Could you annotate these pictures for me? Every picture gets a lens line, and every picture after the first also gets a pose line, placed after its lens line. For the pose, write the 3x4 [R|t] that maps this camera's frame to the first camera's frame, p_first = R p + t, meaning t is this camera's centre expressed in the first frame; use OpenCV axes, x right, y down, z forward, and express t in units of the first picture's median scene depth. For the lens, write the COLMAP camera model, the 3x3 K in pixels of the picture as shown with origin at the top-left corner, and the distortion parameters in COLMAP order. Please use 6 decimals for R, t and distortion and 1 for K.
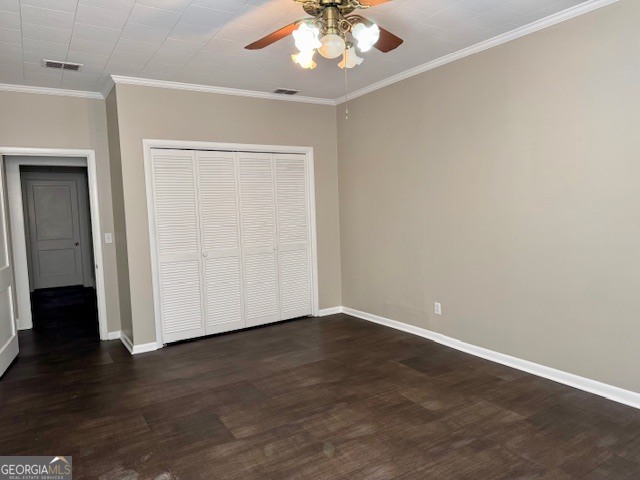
lens RADIAL K [[451.2, 0, 320.8], [0, 451.2, 239.8], [0, 0, 1]] dist [0.030292, -0.041265]
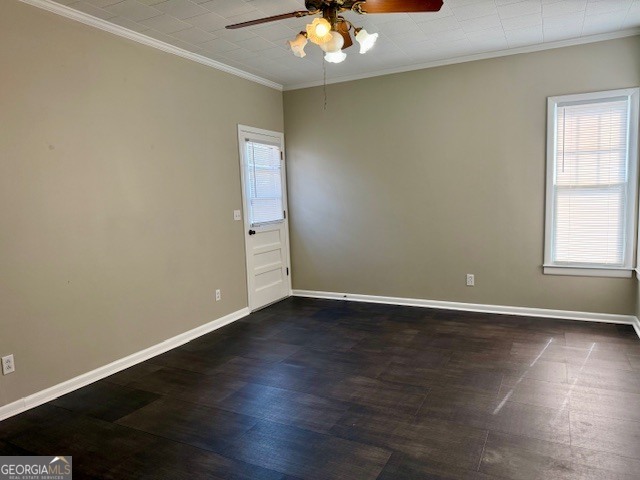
lens RADIAL K [[451.2, 0, 321.1], [0, 451.2, 240.4], [0, 0, 1]] dist [0.030292, -0.041265]
pose [[-0.507322, -0.038486, 0.860897, -0.703956], [0.122606, 0.985616, 0.116312, -0.057879], [-0.852990, 0.164559, -0.495307, 1.237649]]
